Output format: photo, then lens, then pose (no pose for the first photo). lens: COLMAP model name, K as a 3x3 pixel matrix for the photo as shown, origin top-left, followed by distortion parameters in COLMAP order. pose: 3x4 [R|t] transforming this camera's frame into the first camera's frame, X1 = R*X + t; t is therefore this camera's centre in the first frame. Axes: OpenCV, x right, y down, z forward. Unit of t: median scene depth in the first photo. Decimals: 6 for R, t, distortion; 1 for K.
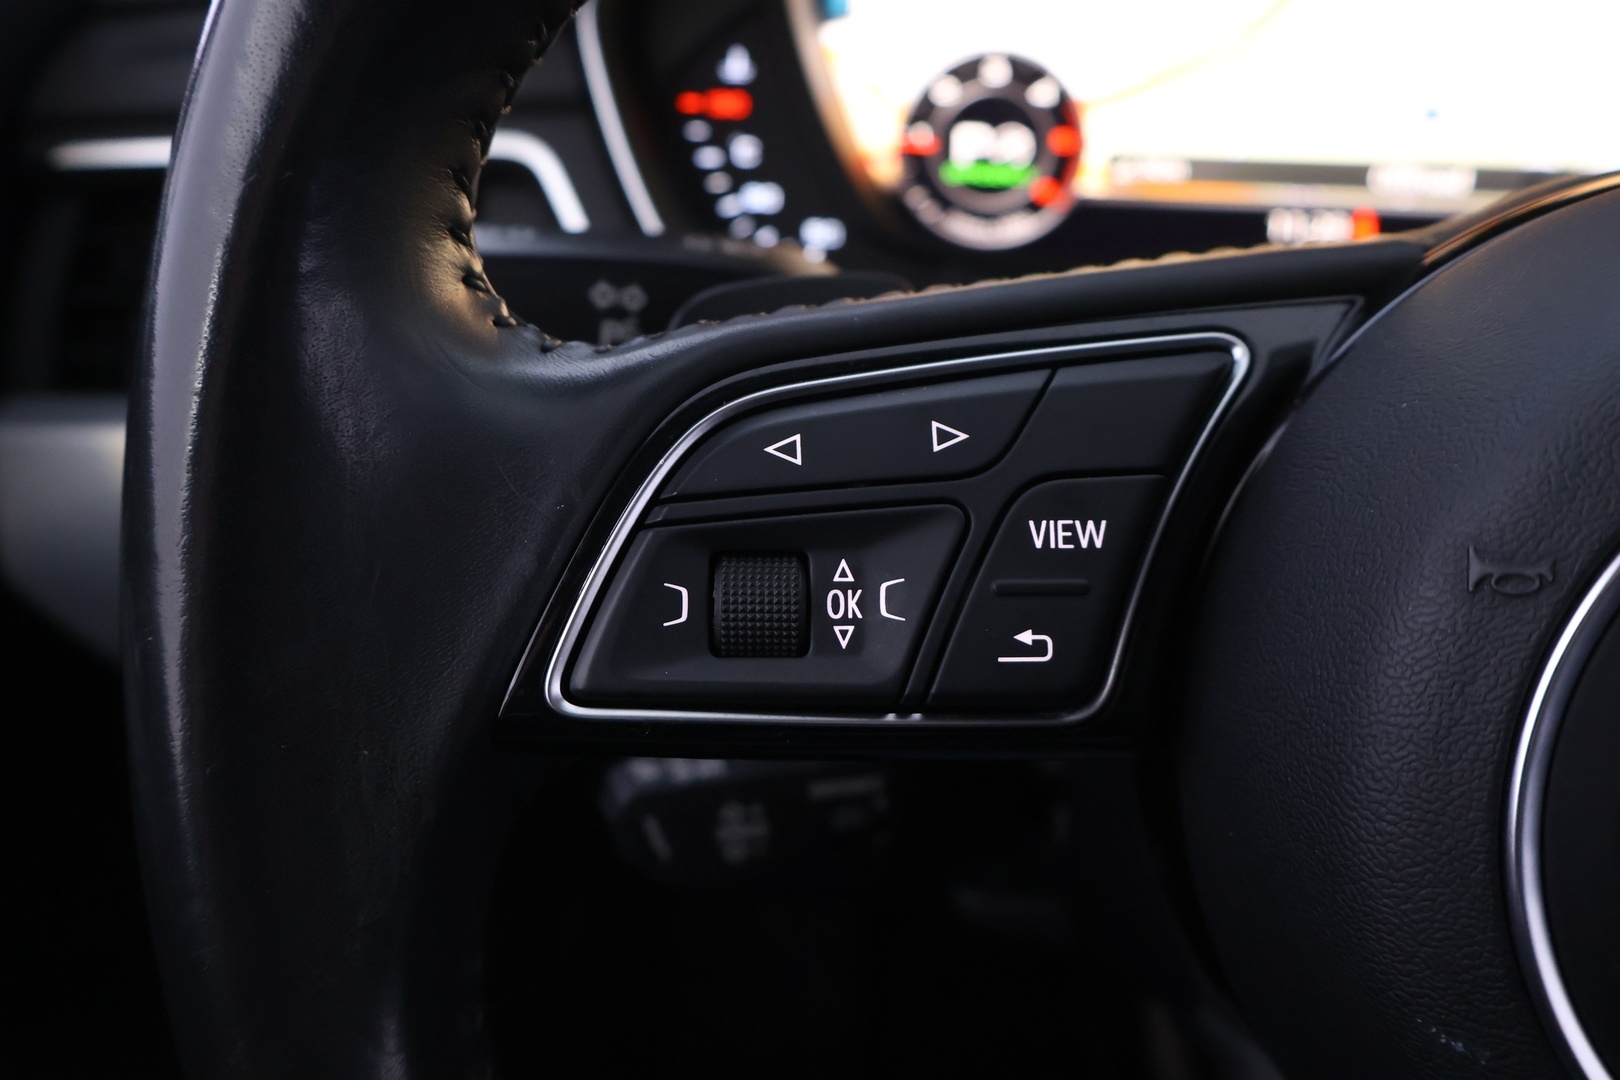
lens RADIAL K [[1565.9, 0, 810.0], [0, 1565.9, 540.0], [0, 0, 1]] dist [0.000804, 0.000885]
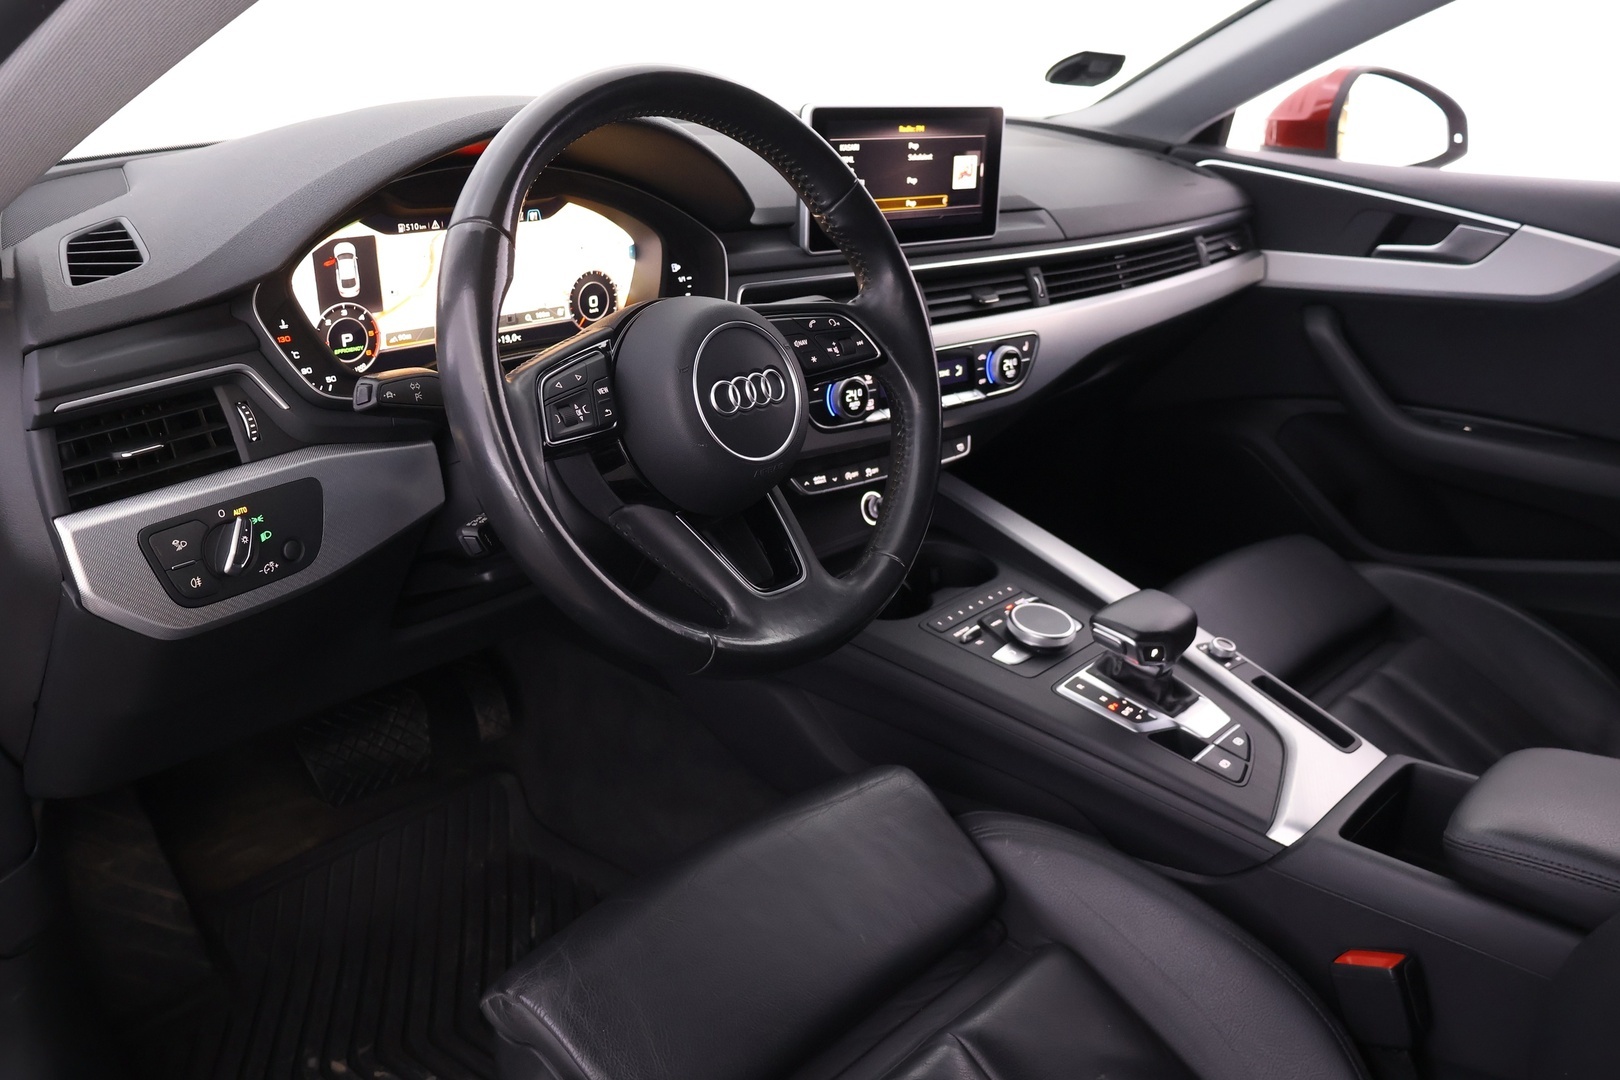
lens RADIAL K [[1615.2, 0, 810.0], [0, 1615.2, 540.0], [0, 0, 1]] dist [-0.000317, -0.013415]
pose [[0.563553, -0.266994, 0.781744, -3.597274], [0.347332, 0.935199, 0.069015, 0.313814], [-0.749512, 0.232631, 0.619769, -2.559854]]
